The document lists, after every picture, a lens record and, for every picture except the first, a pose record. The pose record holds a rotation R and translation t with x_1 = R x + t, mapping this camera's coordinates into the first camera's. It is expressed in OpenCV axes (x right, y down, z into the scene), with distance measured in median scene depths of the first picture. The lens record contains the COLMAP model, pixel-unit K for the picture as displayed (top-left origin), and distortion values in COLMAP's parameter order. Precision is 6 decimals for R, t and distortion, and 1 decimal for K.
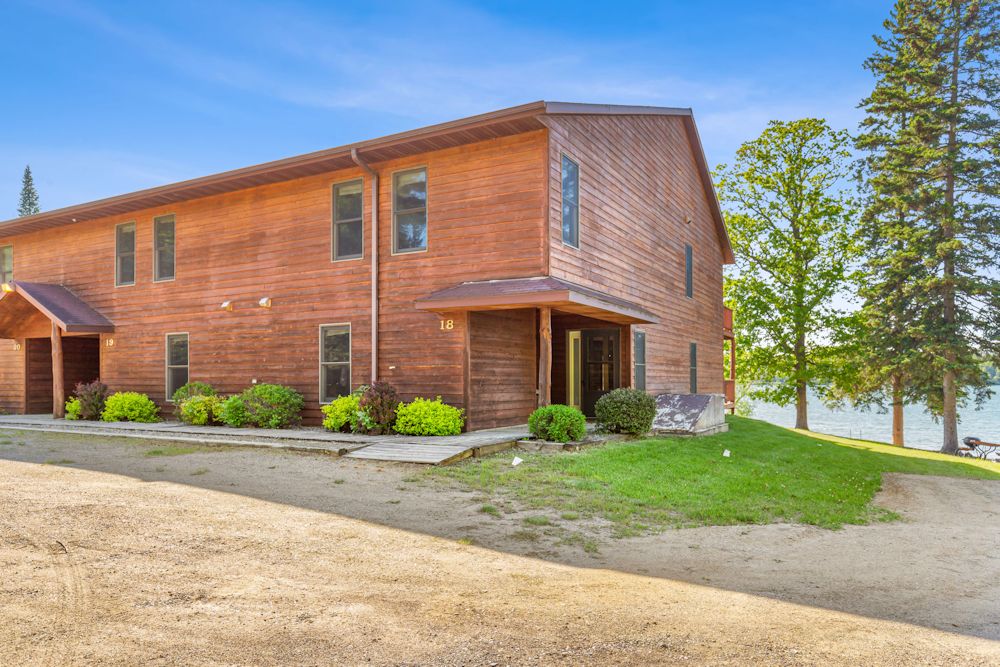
lens RADIAL K [[662.1, 0, 503.0], [0, 662.1, 343.9], [0, 0, 1]] dist [0.007137, 0.001053]
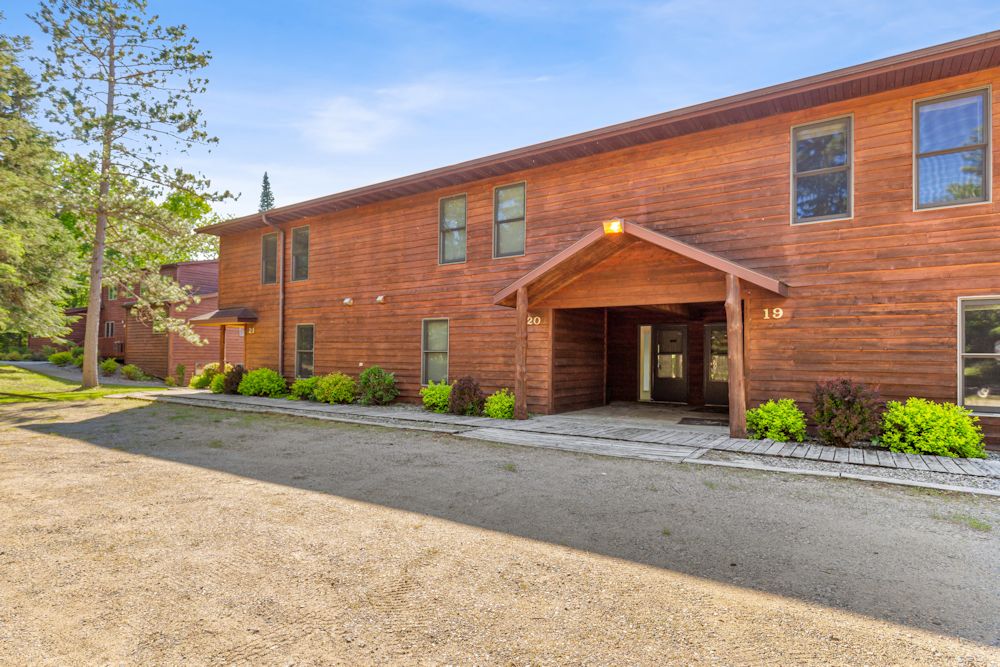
lens RADIAL K [[564.1, 0, 496.5], [0, 564.1, 338.2], [0, 0, 1]] dist [-0.019919, 0.000801]
pose [[0.990912, 0.021569, -0.132770, -0.856083], [-0.020969, 0.999763, 0.005922, 0.026121], [0.132867, -0.003084, 0.991129, 0.474993]]
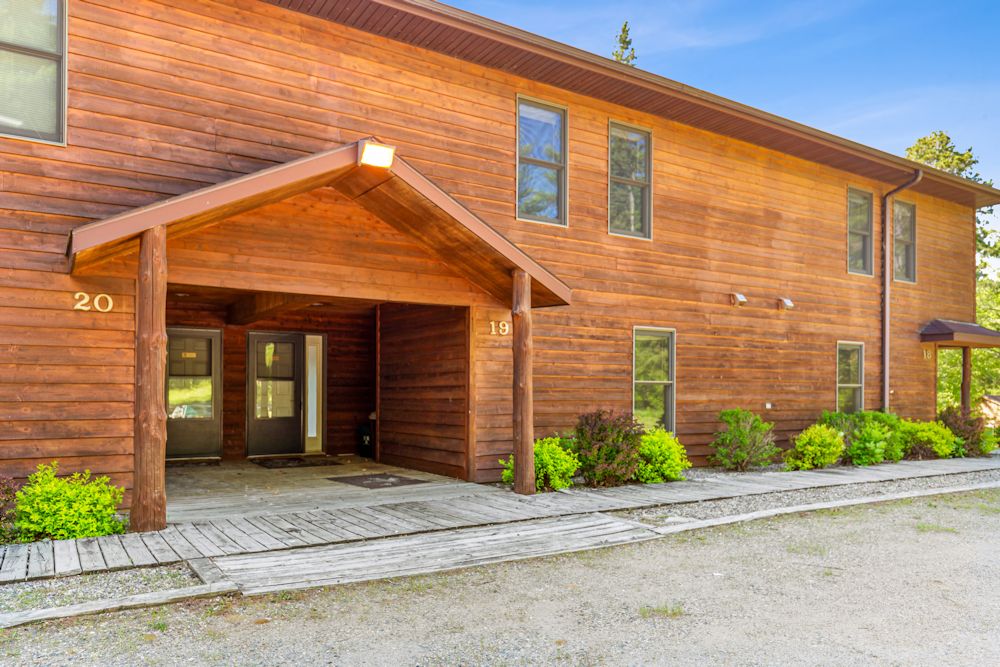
lens RADIAL K [[719.4, 0, 491.7], [0, 719.4, 381.1], [0, 0, 1]] dist [-0.005315, -0.001270]
pose [[0.488268, 0.026562, 0.872289, -1.154541], [-0.046692, 0.998900, -0.004281, 0.043164], [-0.871444, -0.038639, 0.488972, 0.809815]]
